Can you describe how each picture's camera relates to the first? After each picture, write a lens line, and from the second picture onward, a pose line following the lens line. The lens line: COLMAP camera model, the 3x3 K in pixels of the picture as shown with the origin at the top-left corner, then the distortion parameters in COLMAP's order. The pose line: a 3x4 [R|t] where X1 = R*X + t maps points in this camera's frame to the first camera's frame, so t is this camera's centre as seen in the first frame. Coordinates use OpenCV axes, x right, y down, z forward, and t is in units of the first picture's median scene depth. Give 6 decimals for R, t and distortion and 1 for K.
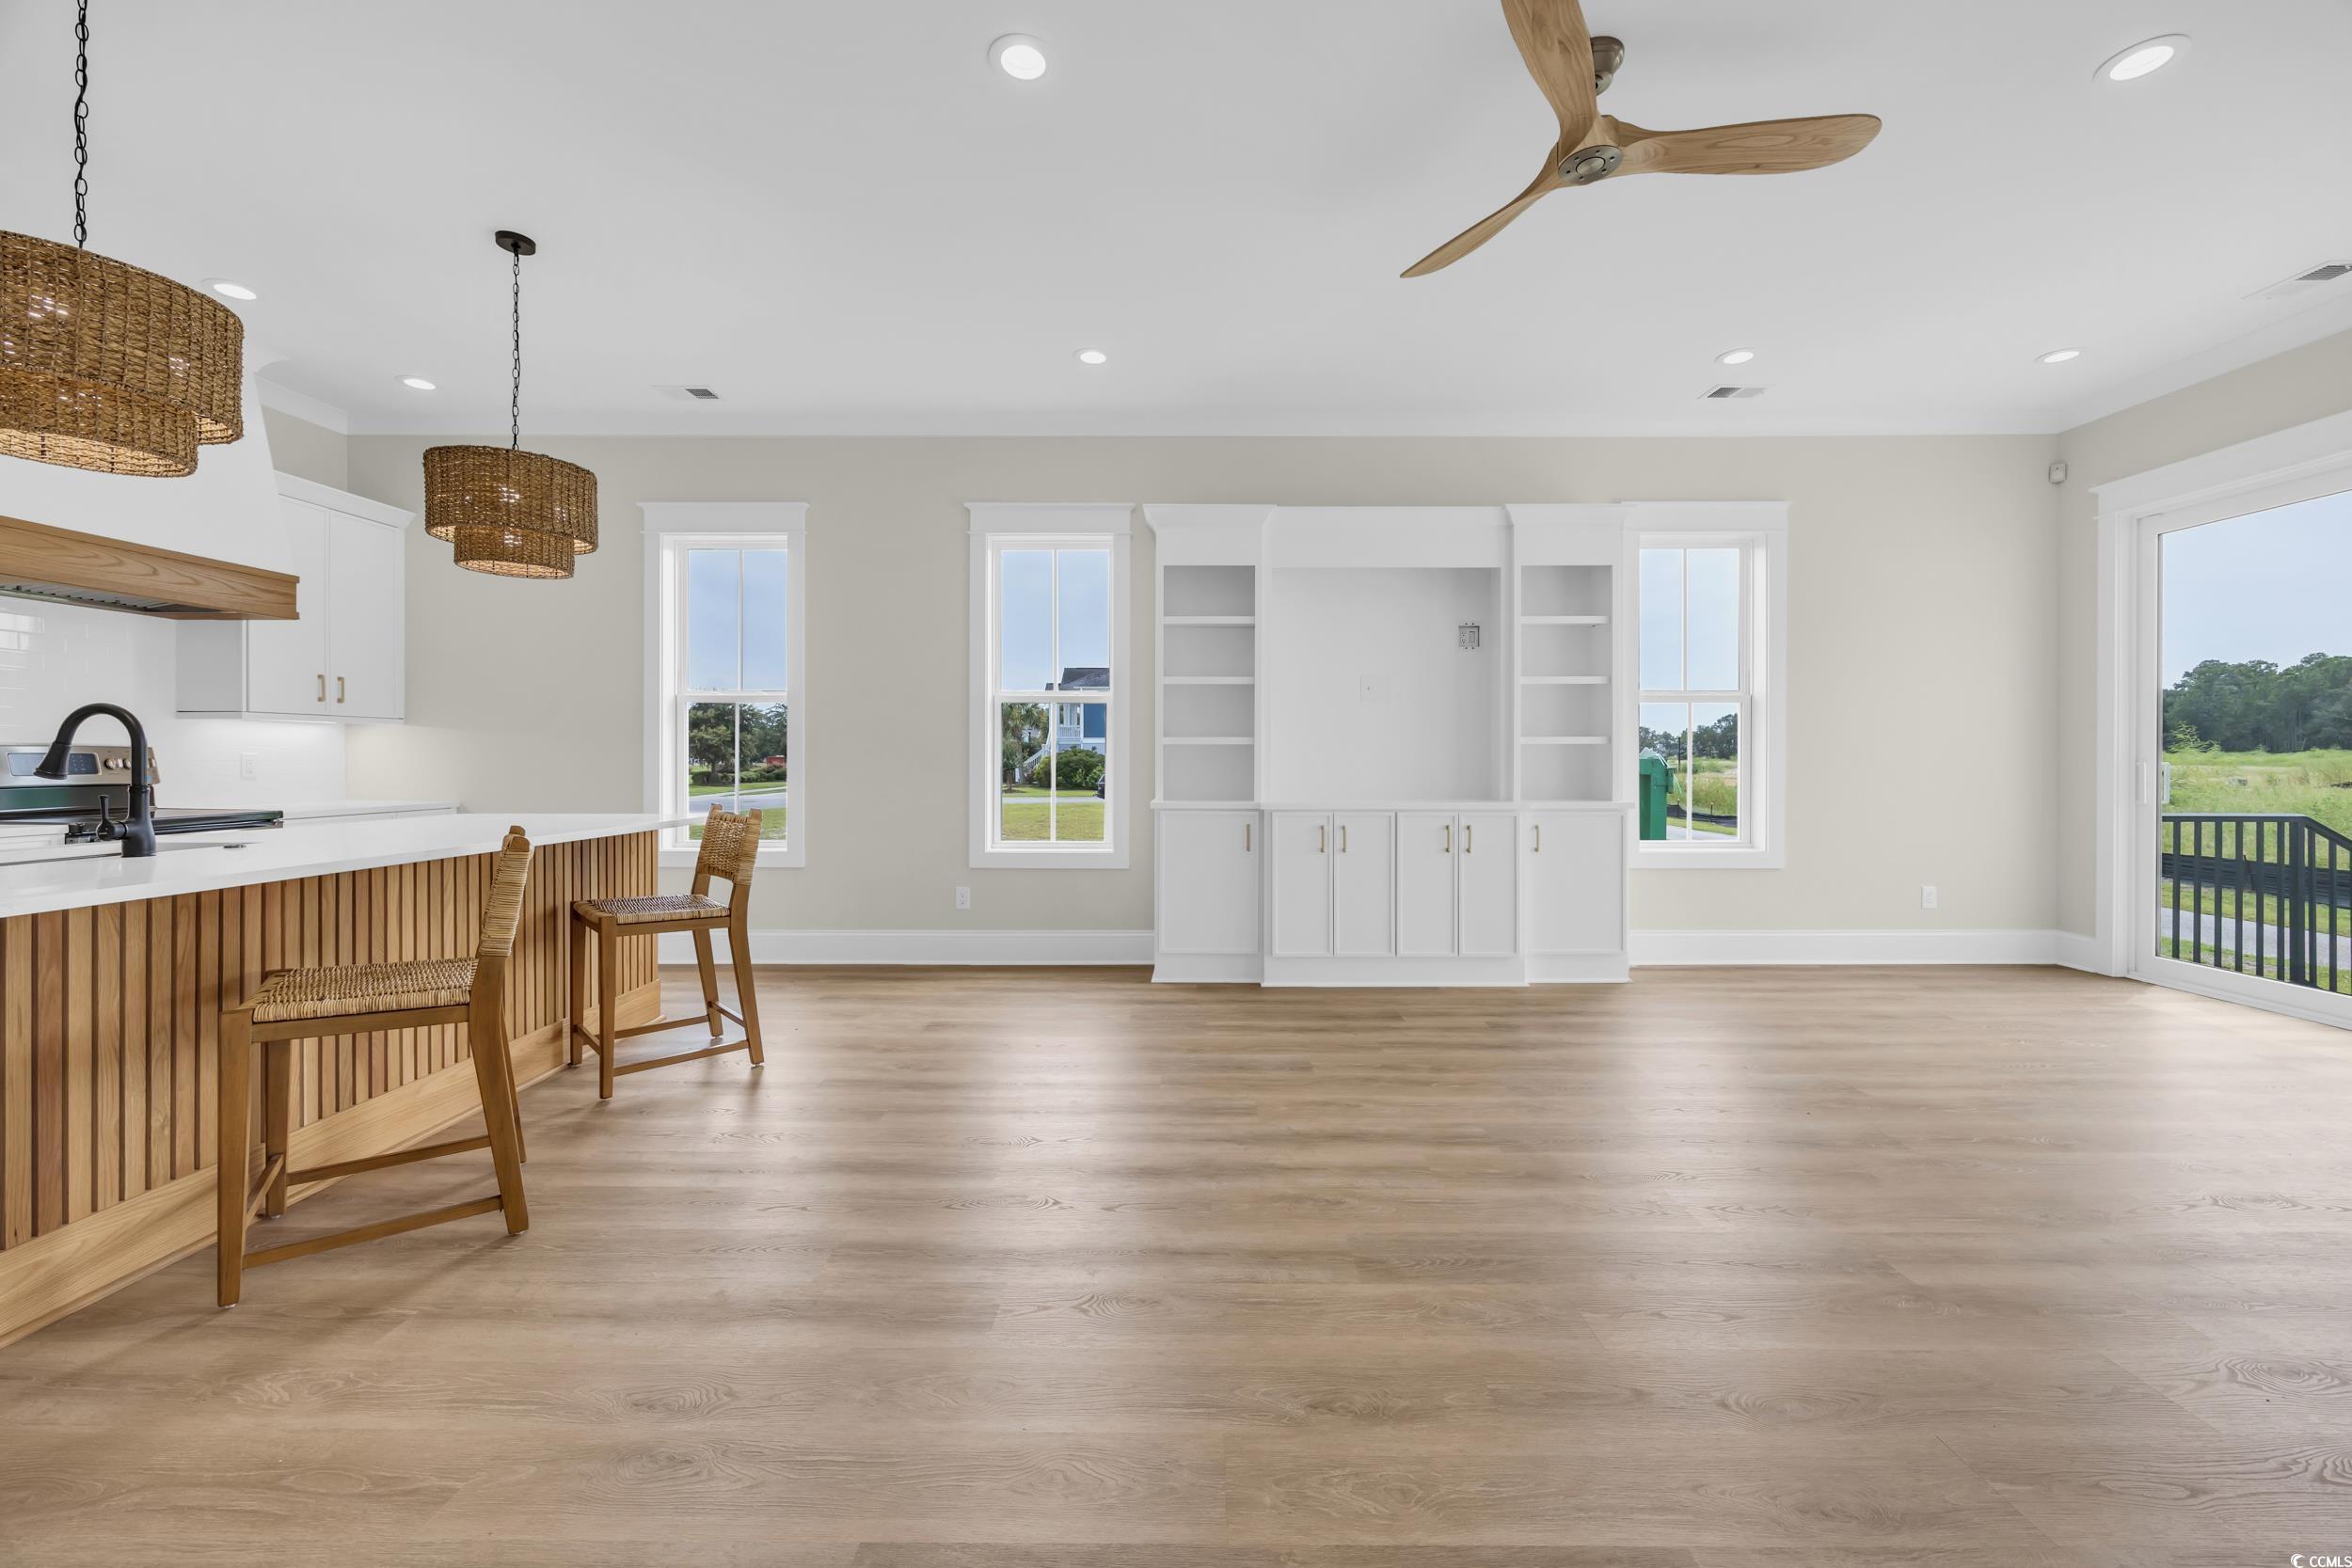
lens RADIAL K [[916.7, 0, 1186.0], [0, 916.7, 765.8], [0, 0, 1]] dist [0.000236, 0.000786]
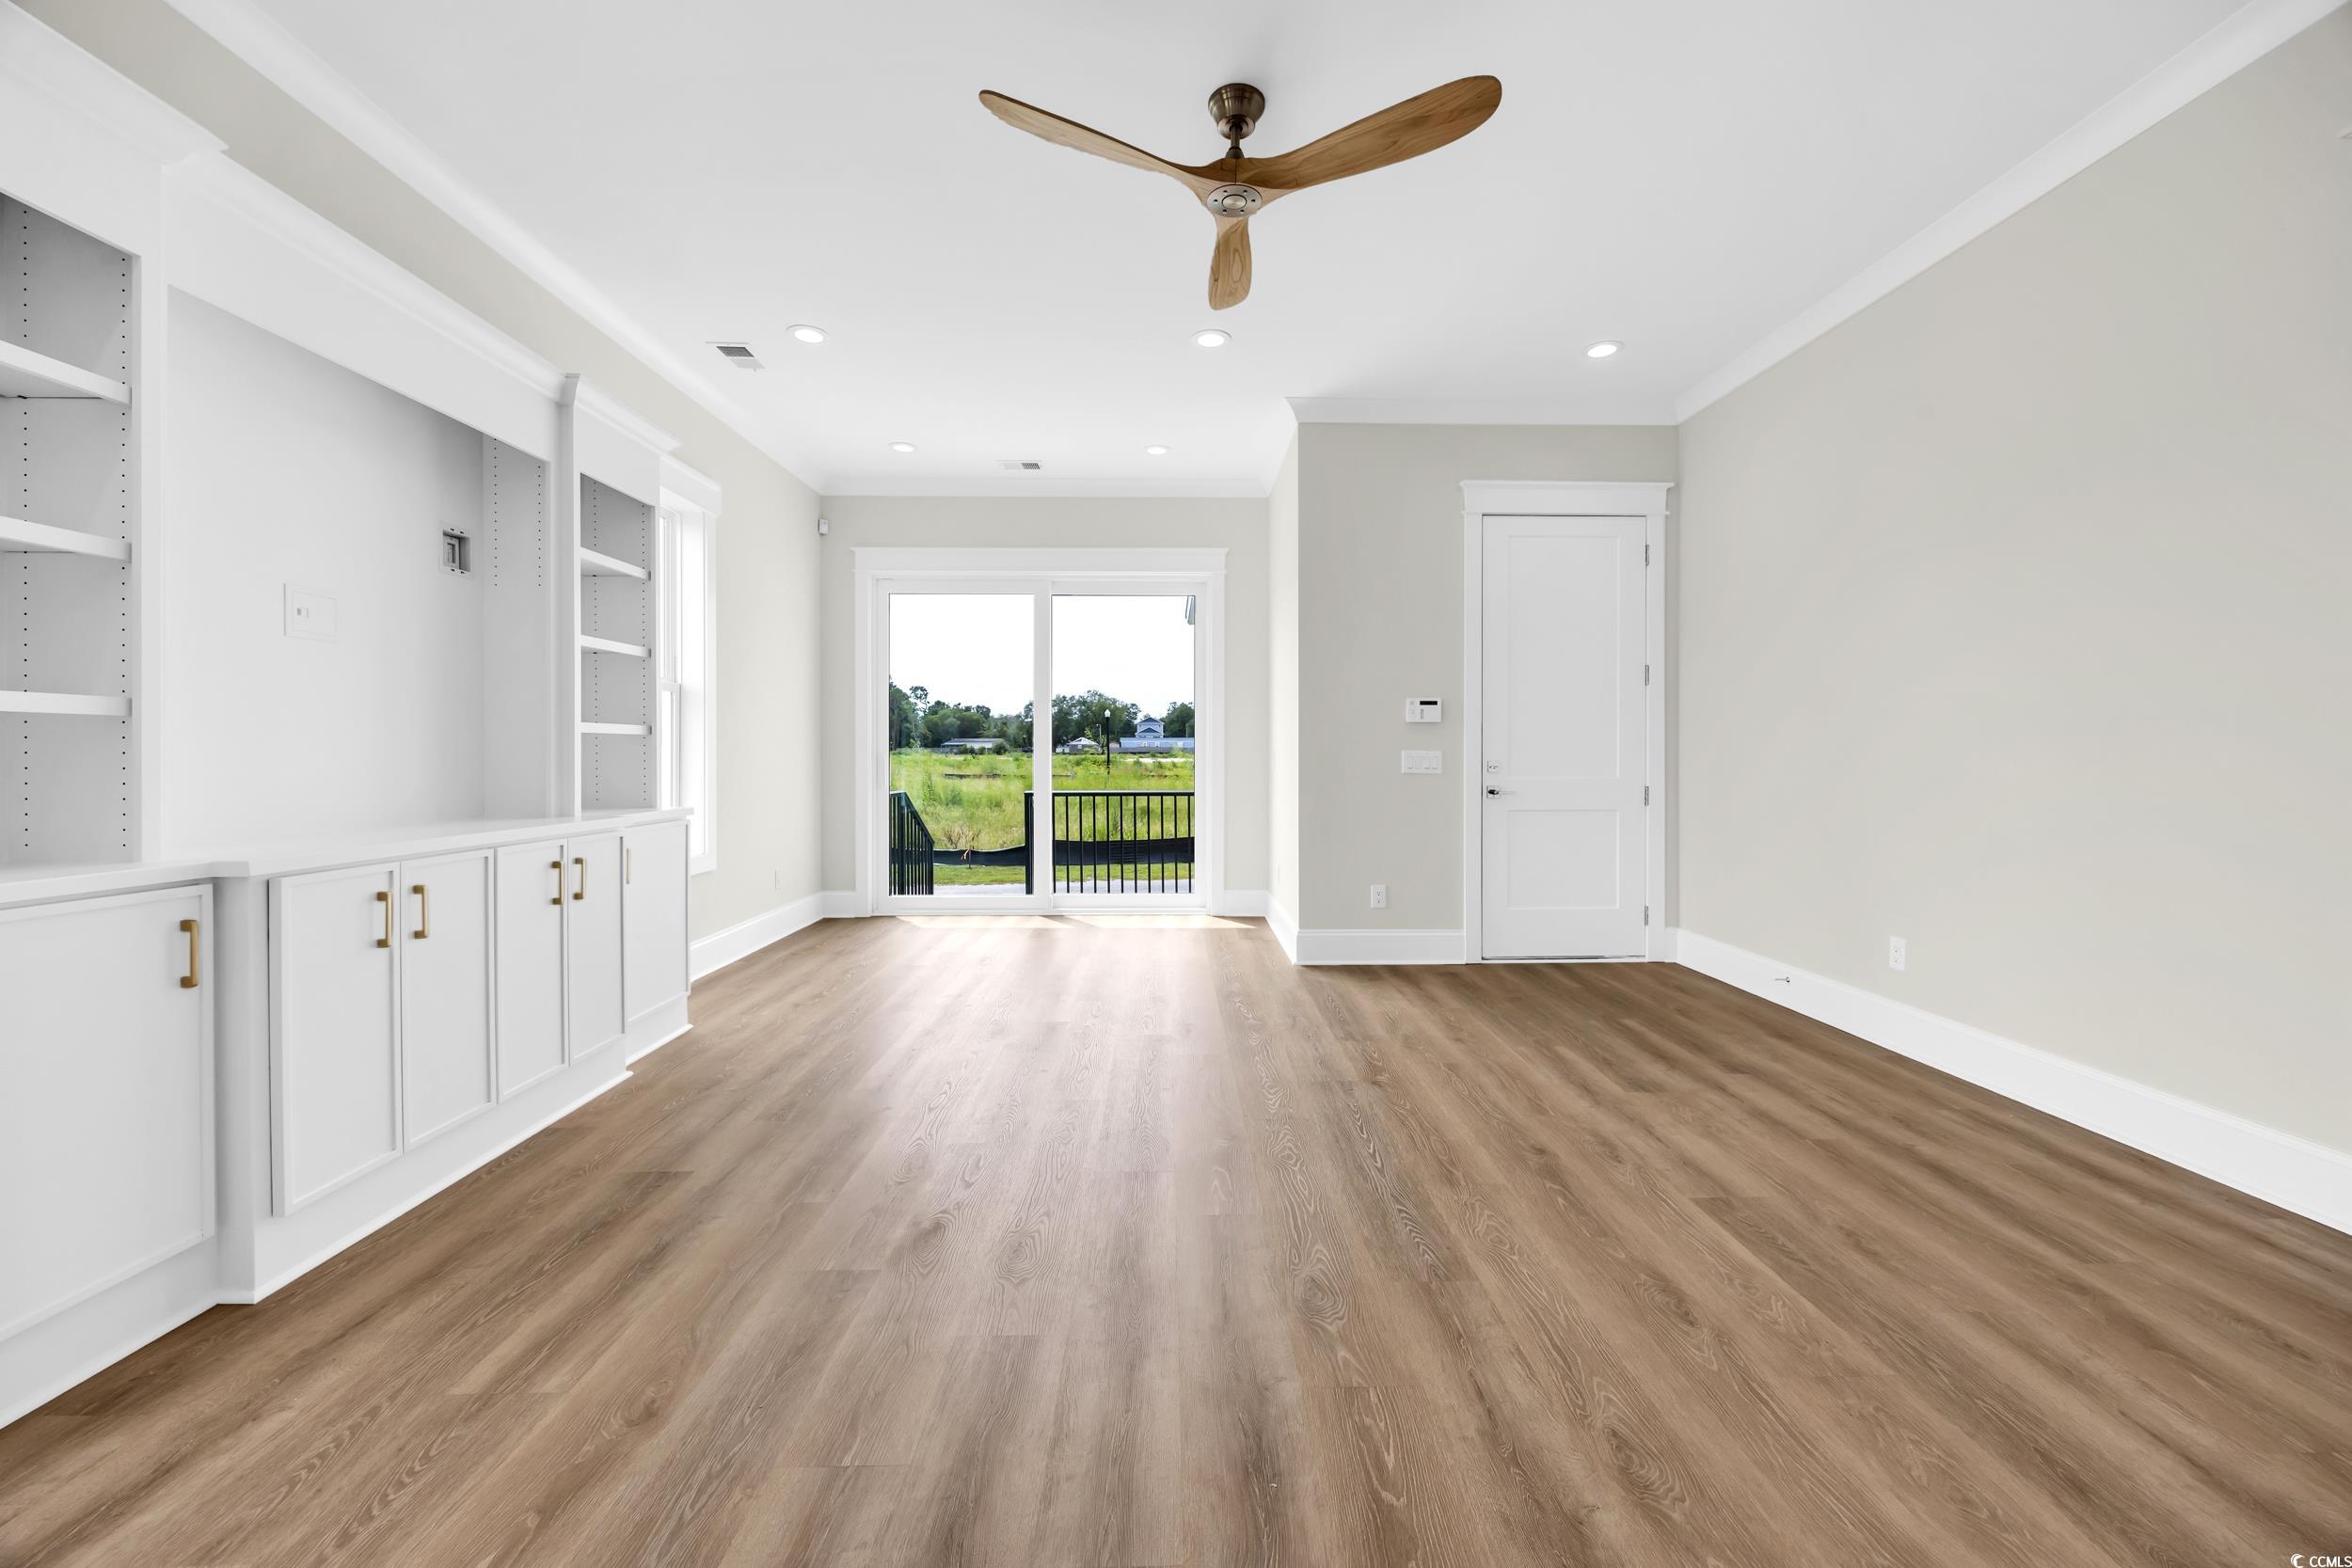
lens RADIAL K [[916.7, 0, 1186.0], [0, 916.7, 765.8], [0, 0, 1]] dist [0.000236, 0.000786]
pose [[-0.030248, -0.012979, 0.999458, -0.449188], [0.012586, 0.999831, 0.013365, -0.004260], [-0.999463, 0.012984, -0.030080, 0.770408]]
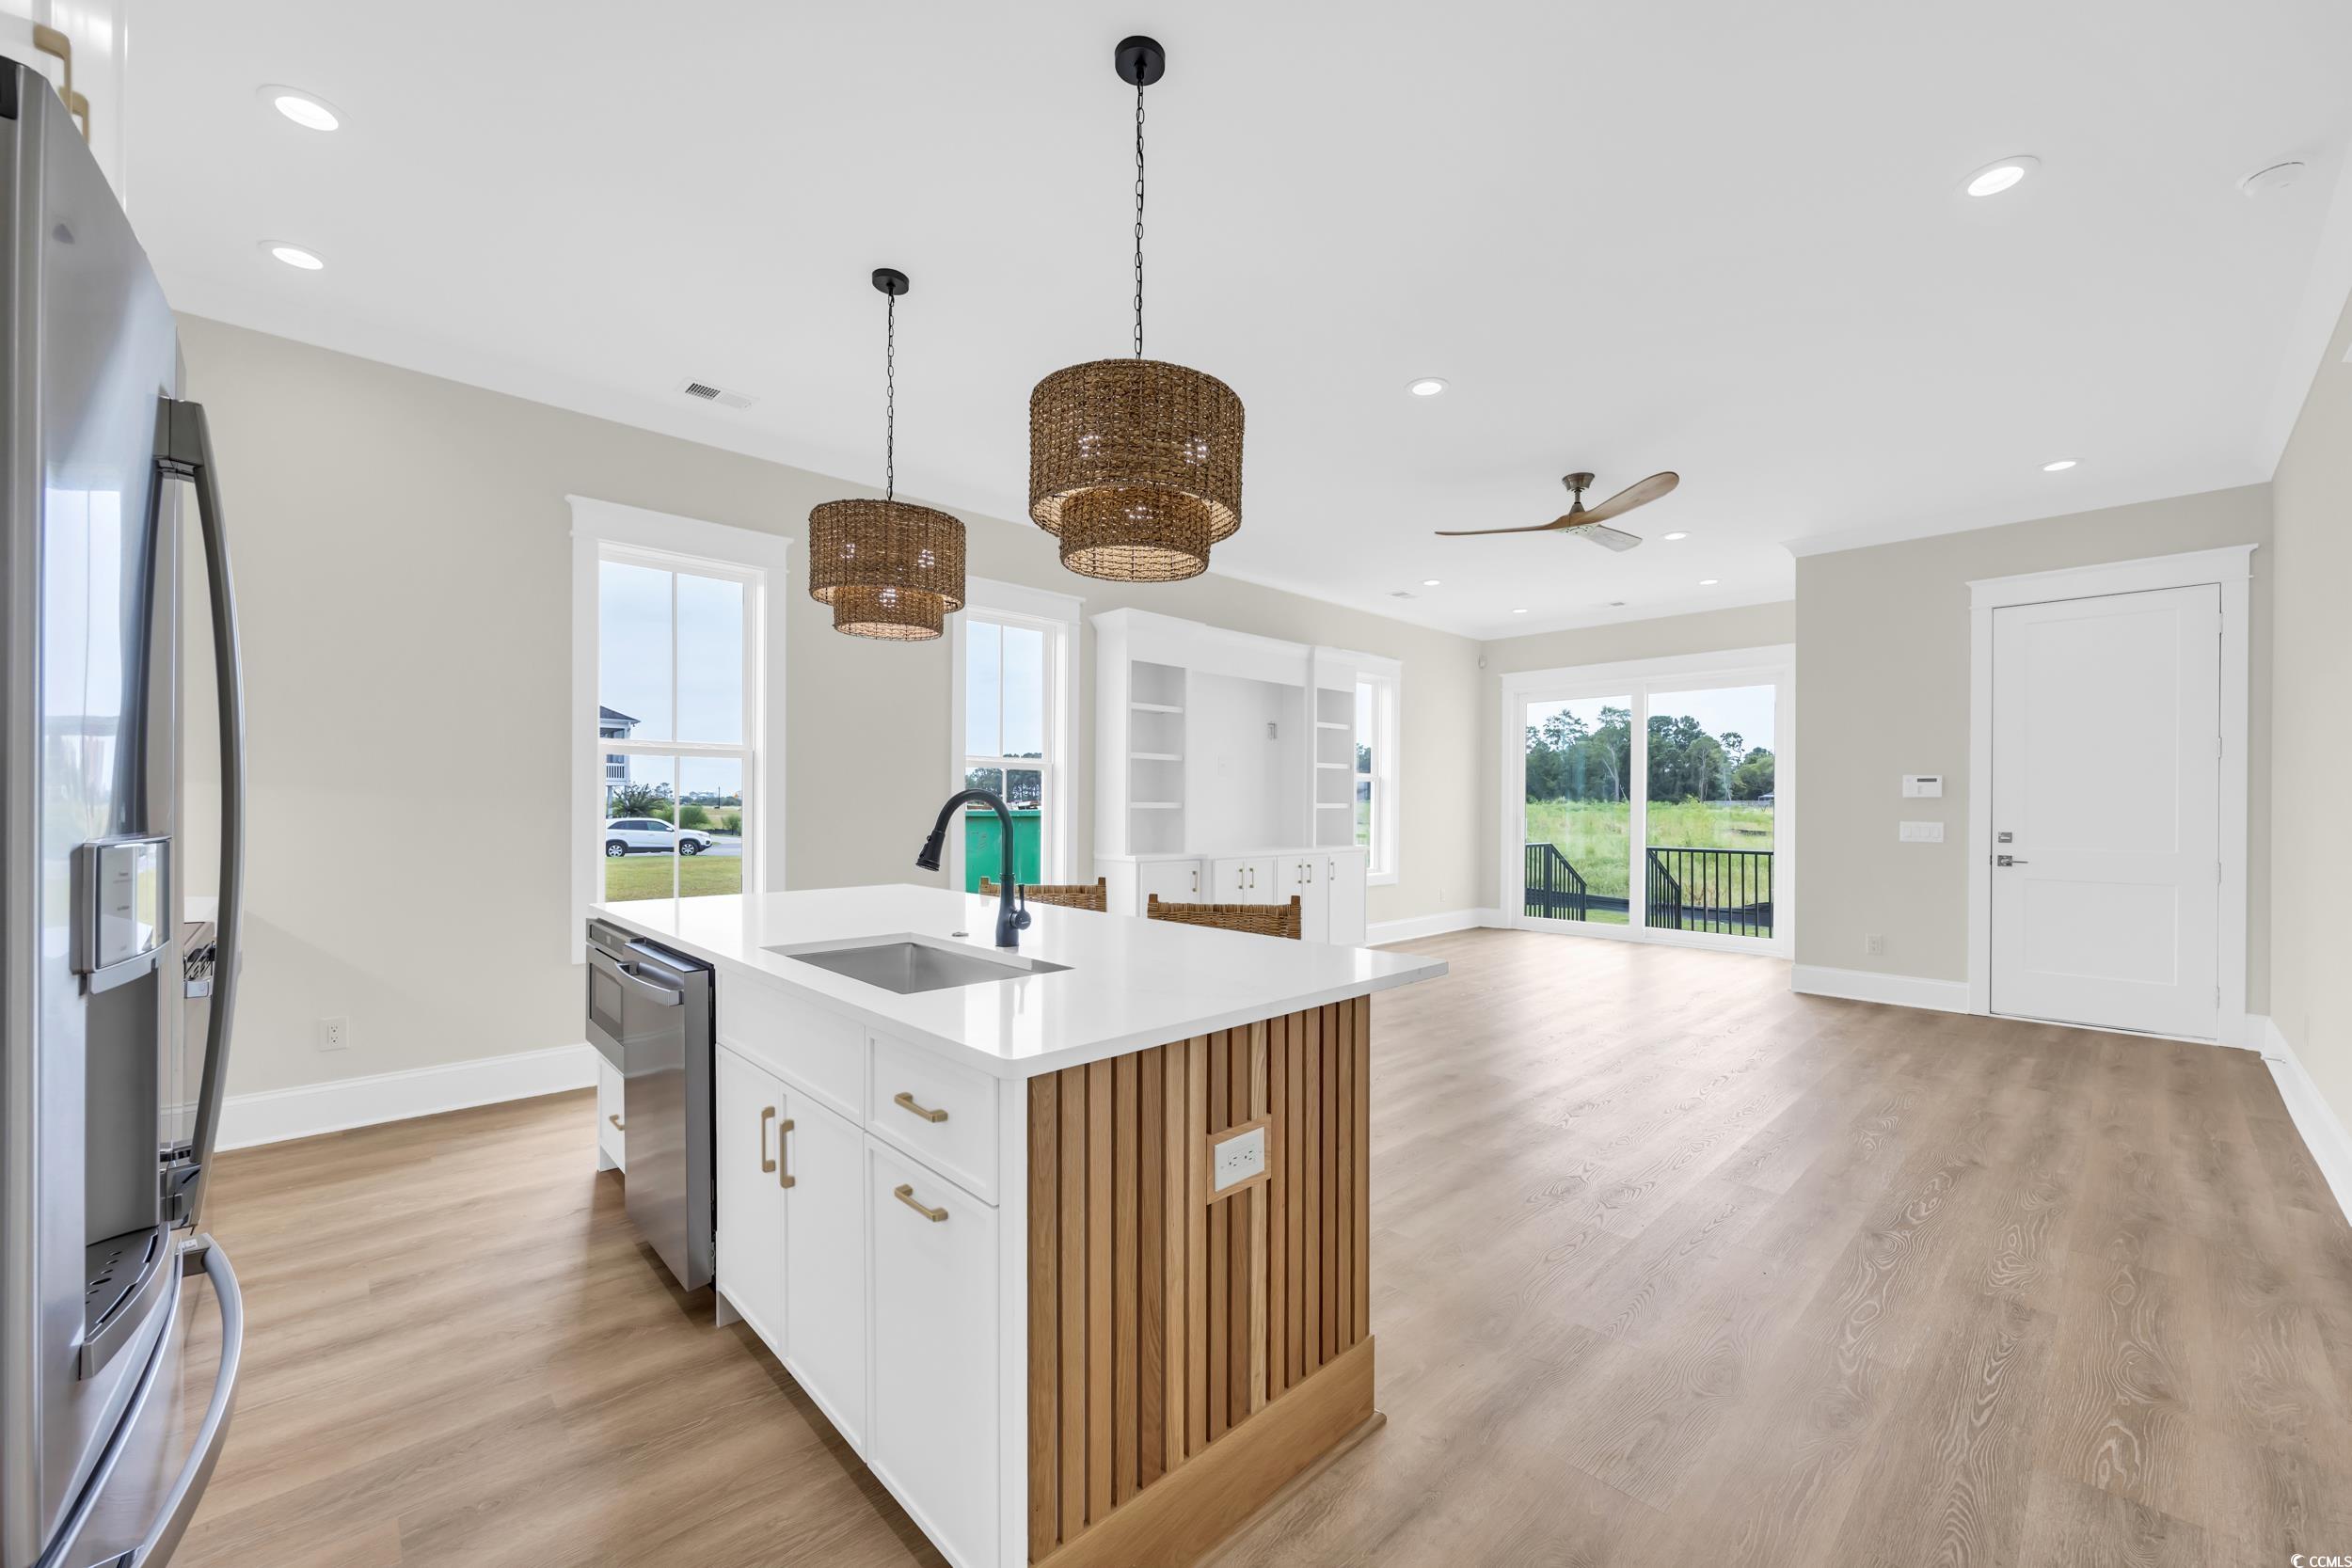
lens RADIAL K [[916.7, 0, 1186.0], [0, 916.7, 765.8], [0, 0, 1]] dist [0.000236, 0.000786]
pose [[0.715512, 0.032715, 0.697834, -1.098084], [0.003543, 0.998720, -0.050454, -0.024933], [-0.698591, 0.038573, 0.714480, 0.128829]]
